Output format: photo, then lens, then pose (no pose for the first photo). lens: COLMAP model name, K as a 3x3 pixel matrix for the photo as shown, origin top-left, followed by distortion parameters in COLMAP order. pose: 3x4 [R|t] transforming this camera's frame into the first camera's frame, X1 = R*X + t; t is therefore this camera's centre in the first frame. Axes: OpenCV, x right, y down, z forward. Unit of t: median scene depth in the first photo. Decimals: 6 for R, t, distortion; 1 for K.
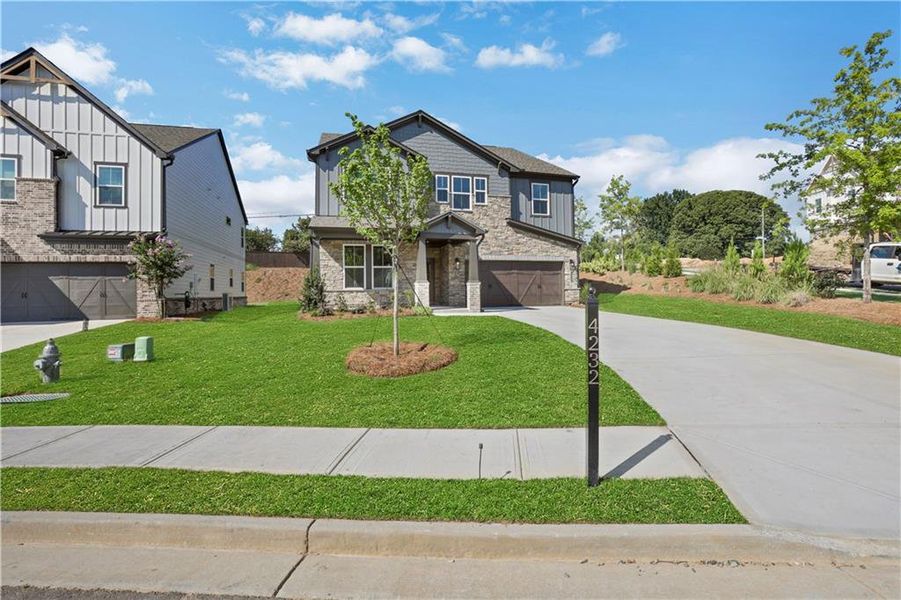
lens RADIAL K [[443.4, 0, 449.2], [0, 443.4, 290.1], [0, 0, 1]] dist [-0.047930, 0.018439]
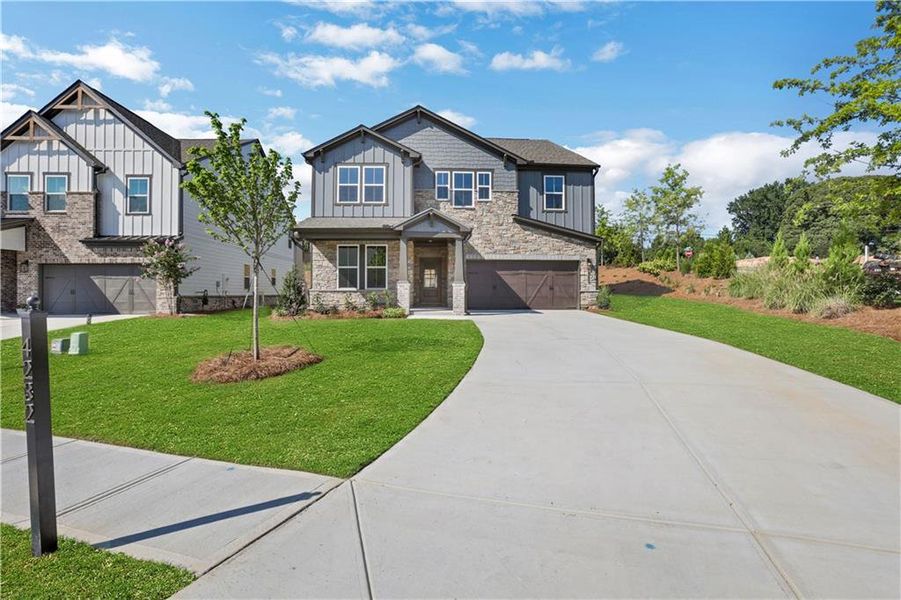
lens RADIAL K [[435.4, 0, 443.6], [0, 435.4, 291.1], [0, 0, 1]] dist [-0.048666, 0.017382]
pose [[0.974897, 0.010370, -0.222413, 0.216366], [-0.009509, 0.999943, 0.004941, -0.004960], [0.222452, -0.002702, 0.974940, 0.087108]]
